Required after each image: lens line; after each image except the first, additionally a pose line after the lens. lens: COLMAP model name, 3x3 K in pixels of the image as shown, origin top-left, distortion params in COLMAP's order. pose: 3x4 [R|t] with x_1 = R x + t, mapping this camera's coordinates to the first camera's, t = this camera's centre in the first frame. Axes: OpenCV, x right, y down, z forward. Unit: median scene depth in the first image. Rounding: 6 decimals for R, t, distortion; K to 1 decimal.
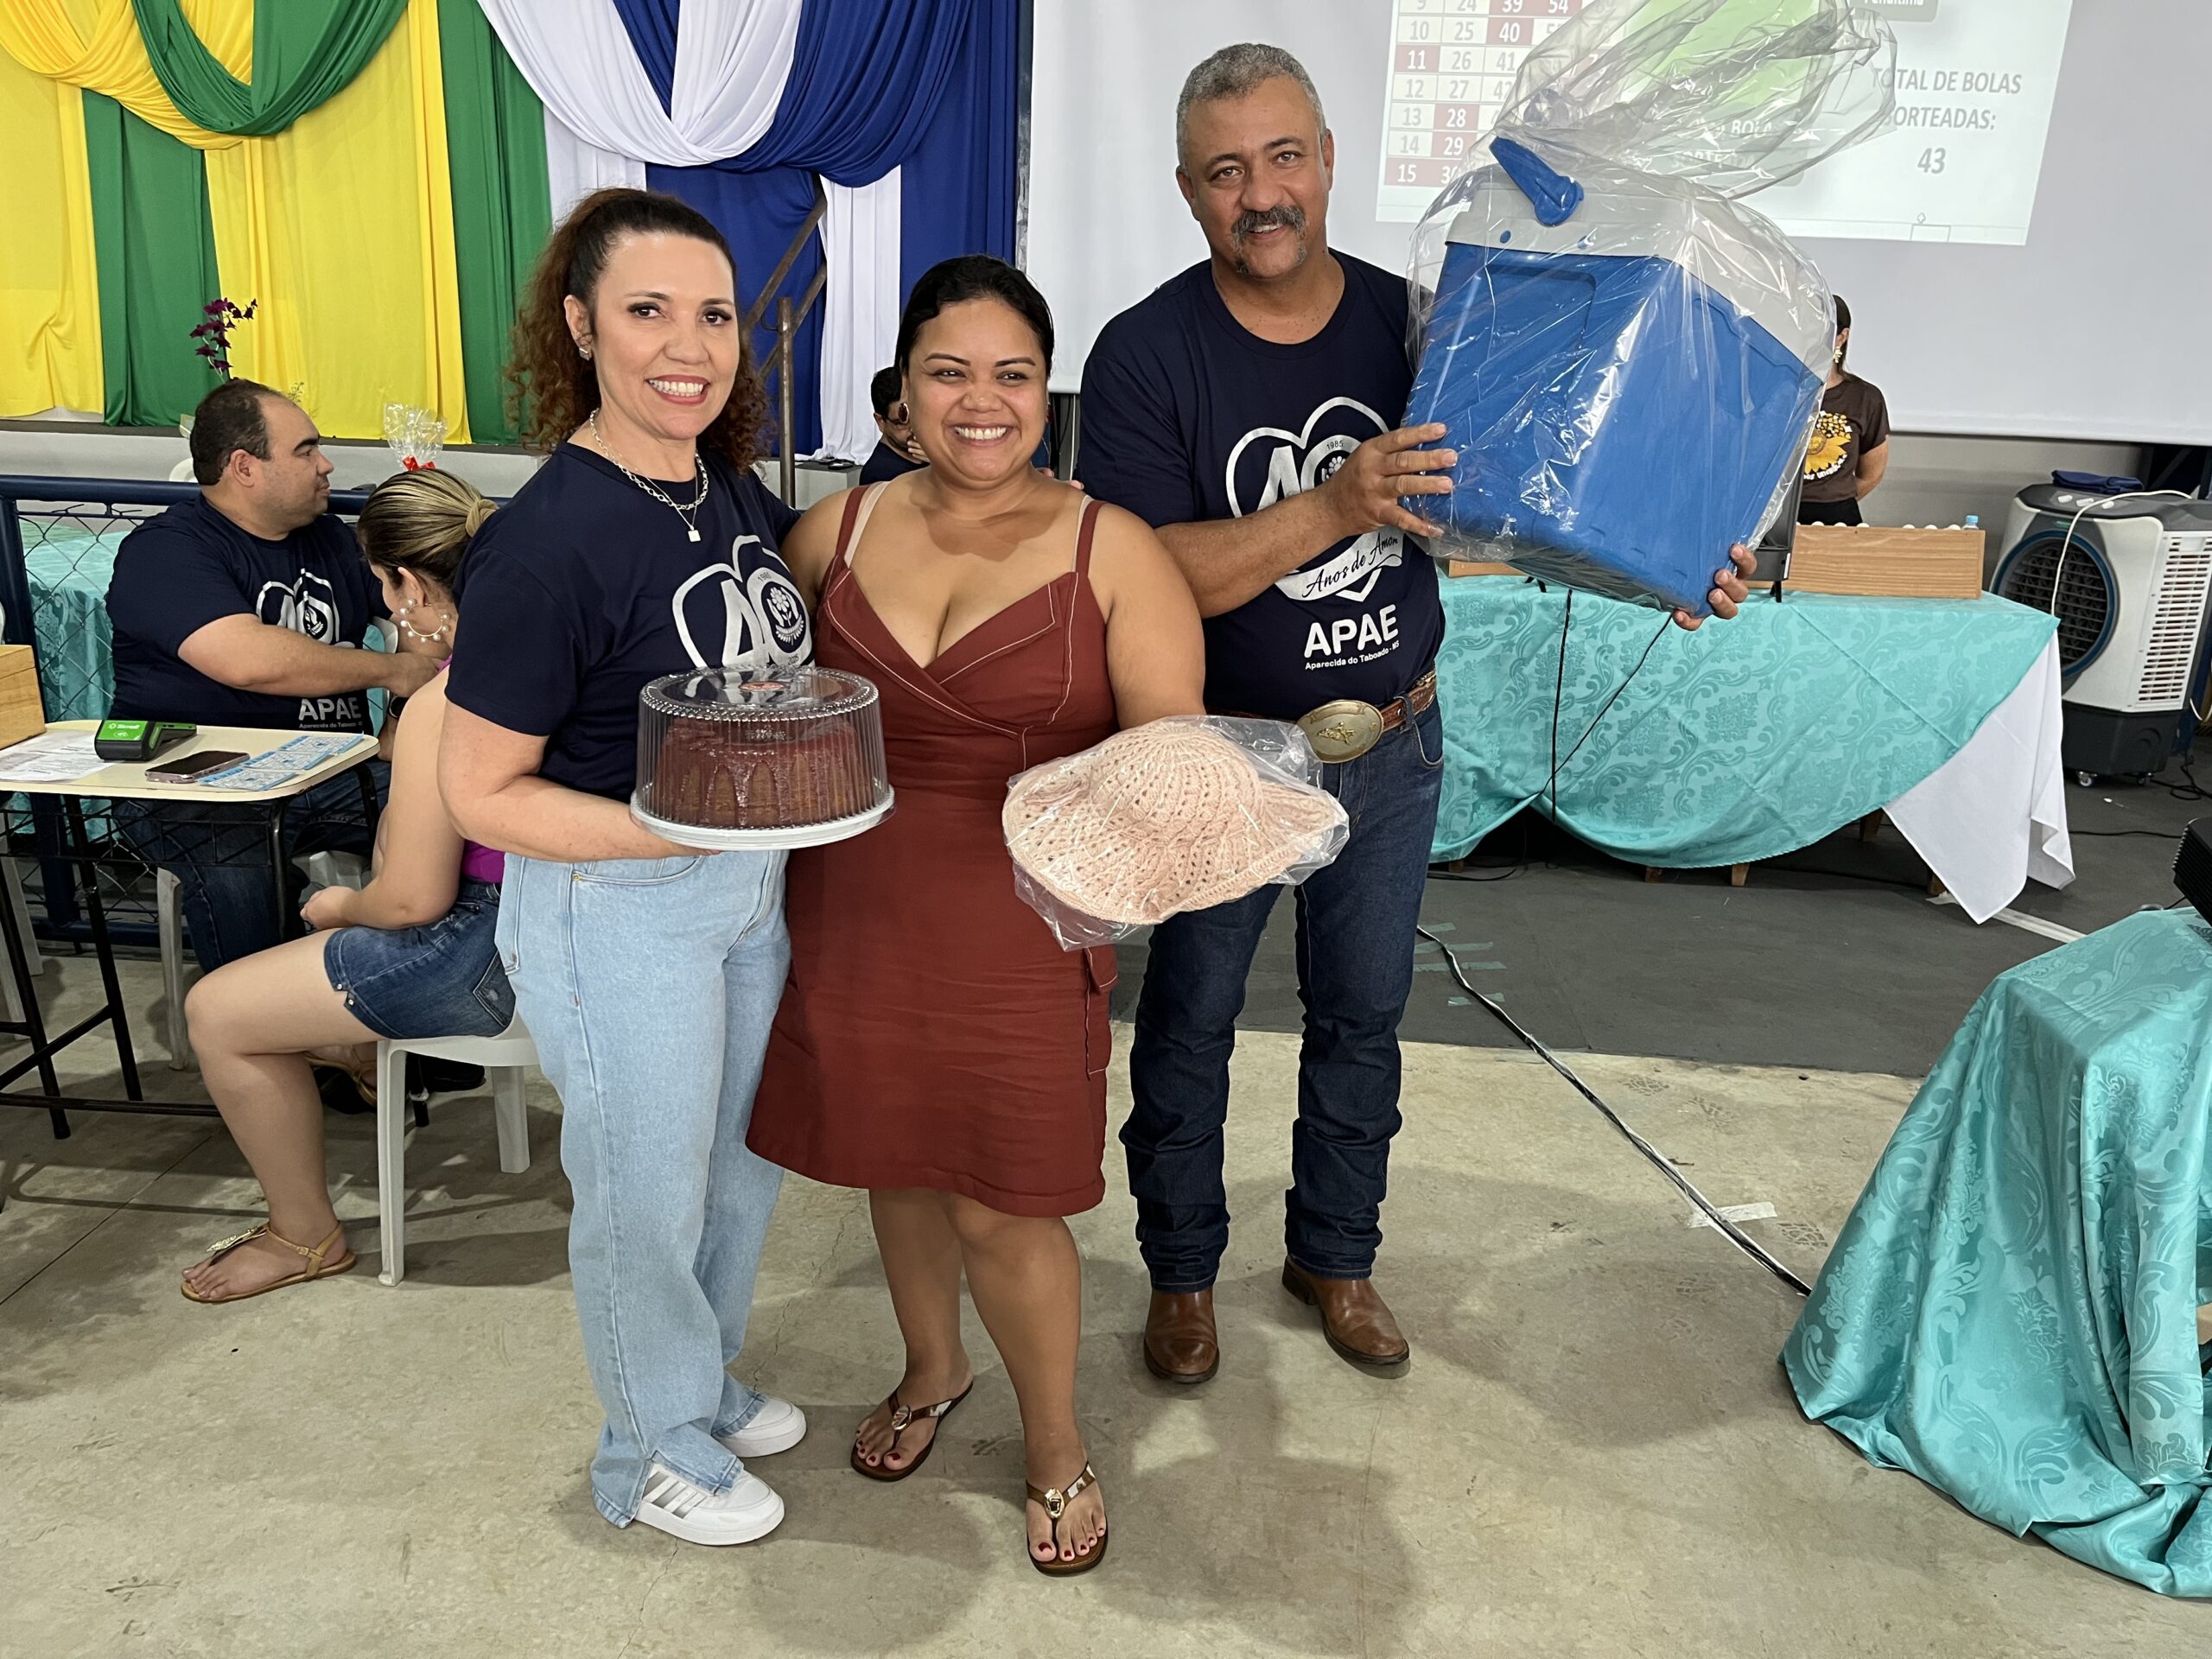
lens RADIAL K [[1673.6, 0, 1122.8], [0, 1673.6, 829.5], [0, 0, 1]] dist [0.049258, -0.077006]
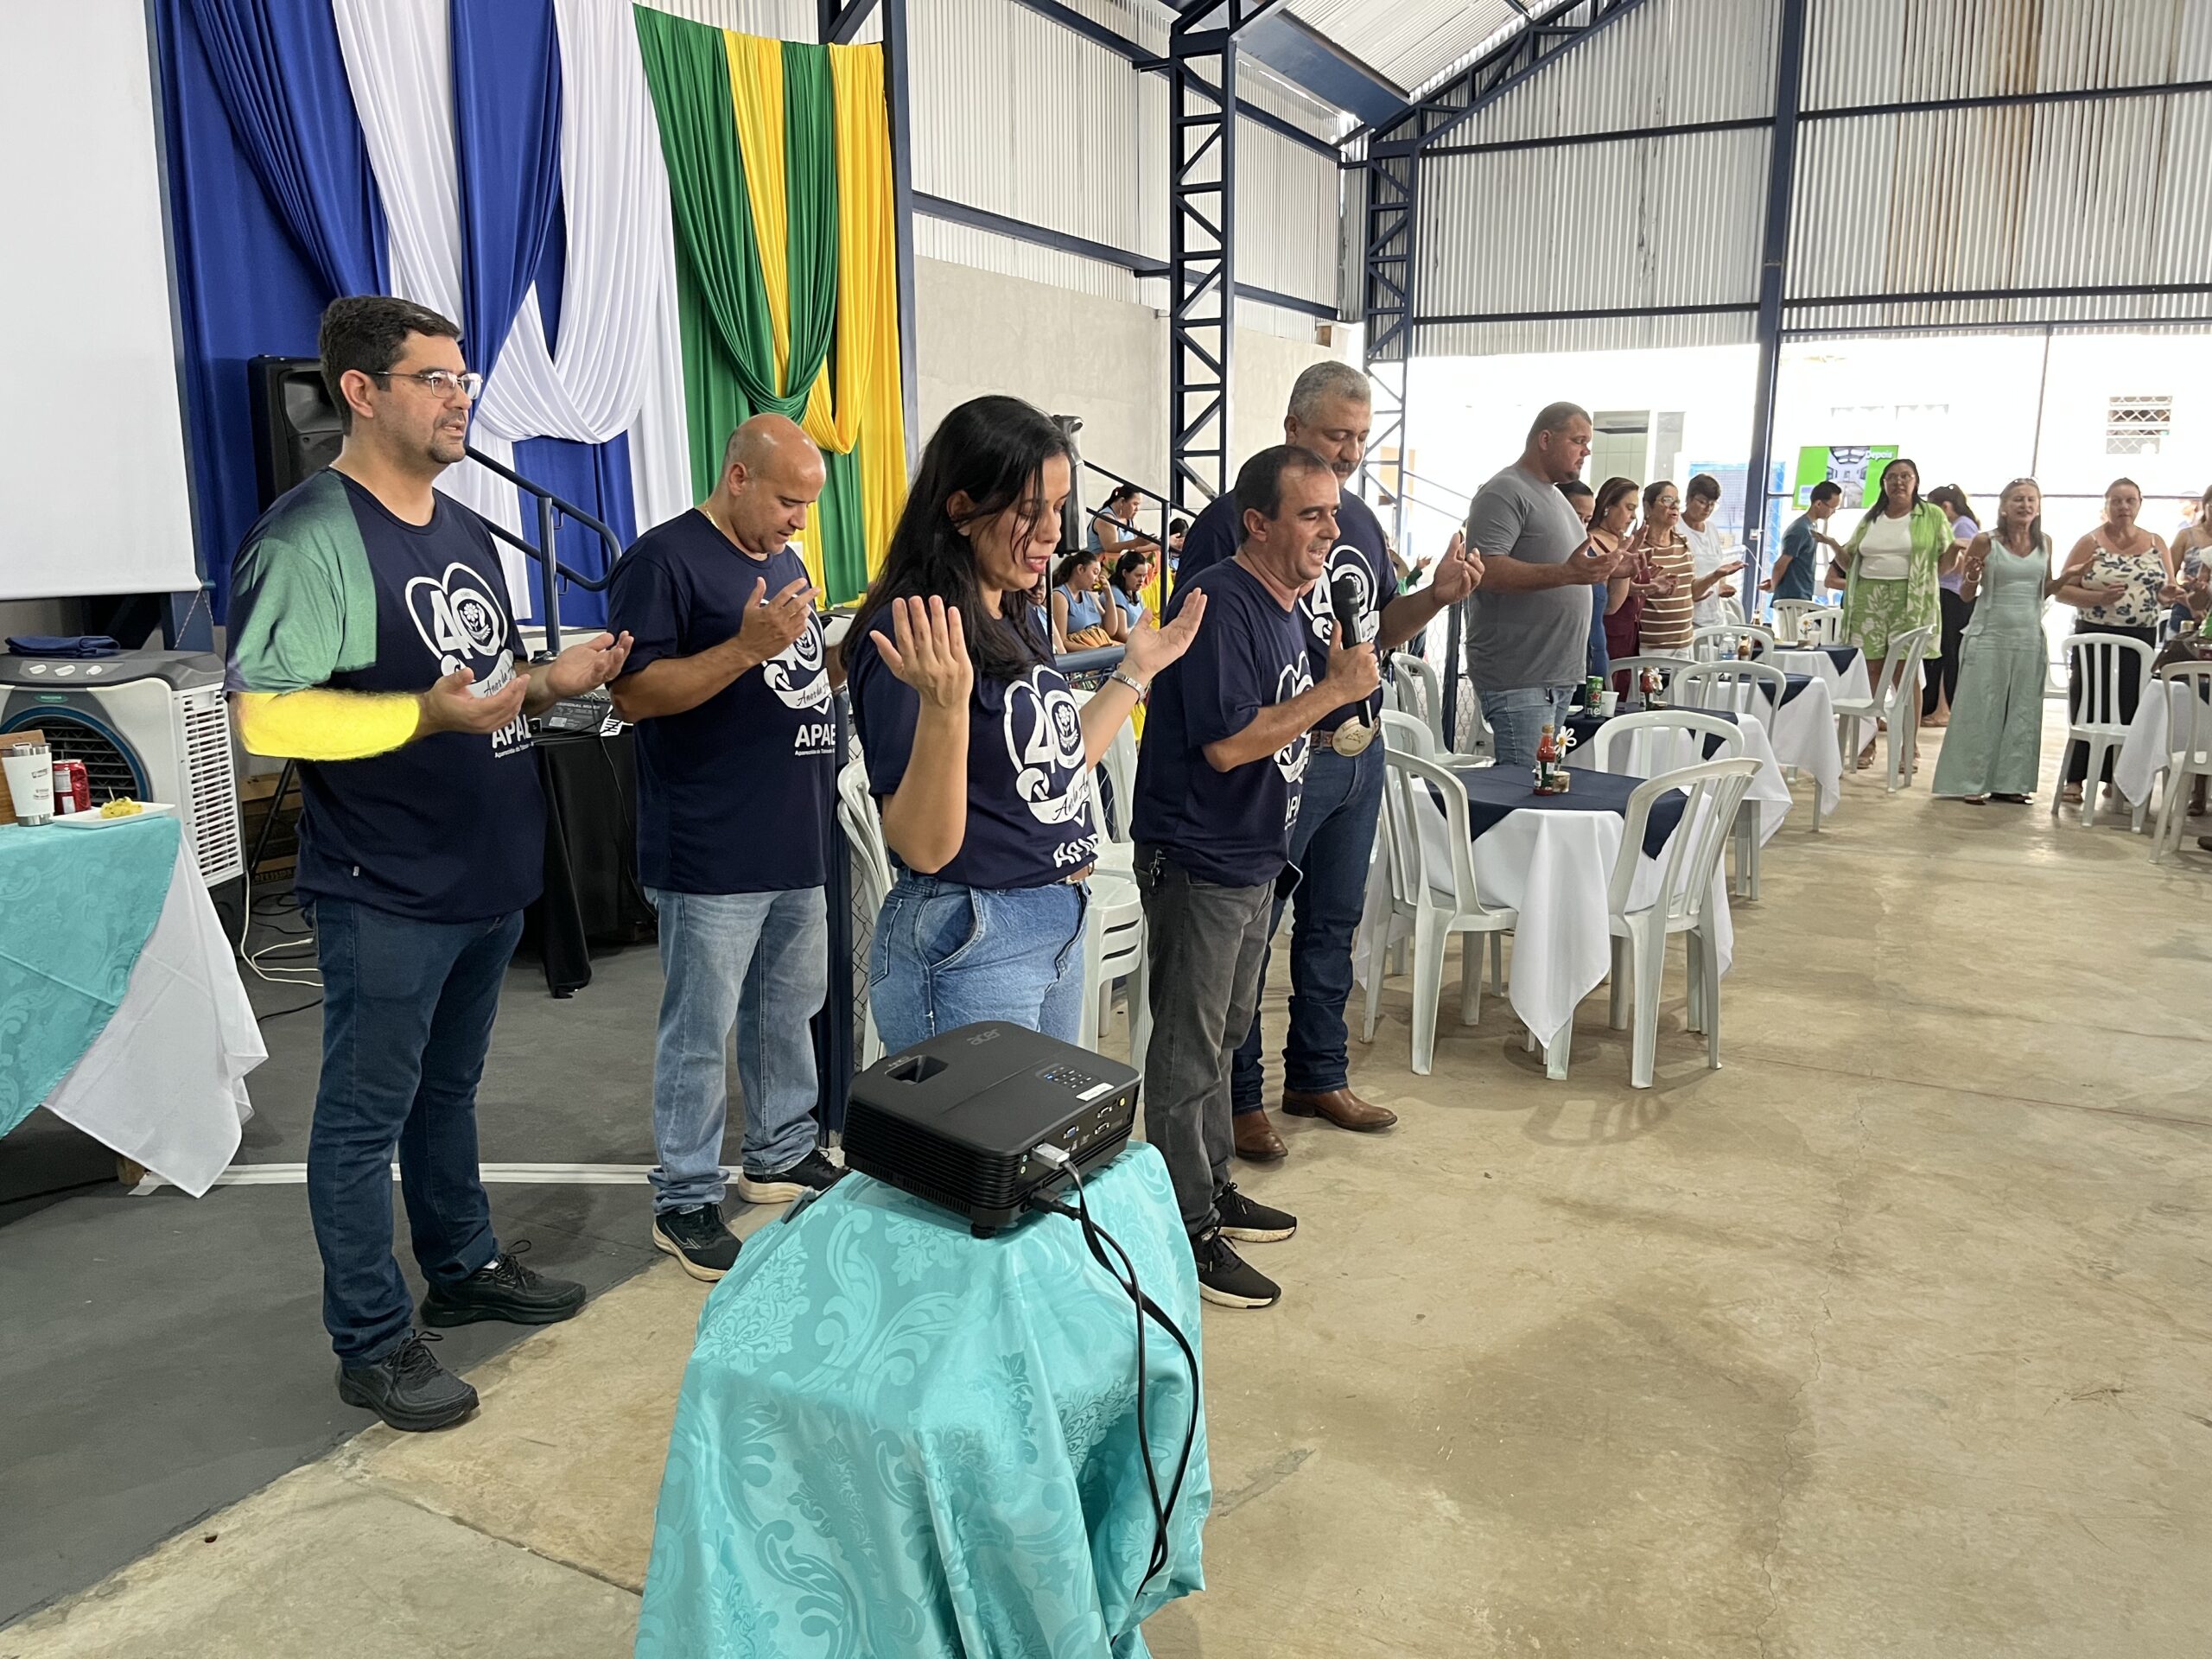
lens RADIAL K [[1673.6, 0, 1066.6], [0, 1673.6, 838.8], [0, 0, 1]] dist [0.049258, -0.077006]
pose [[0.402856, -0.213183, 0.890090, -0.010509], [0.273004, 0.956215, 0.105458, -0.081551], [-0.873599, 0.200514, 0.443416, 0.244205]]
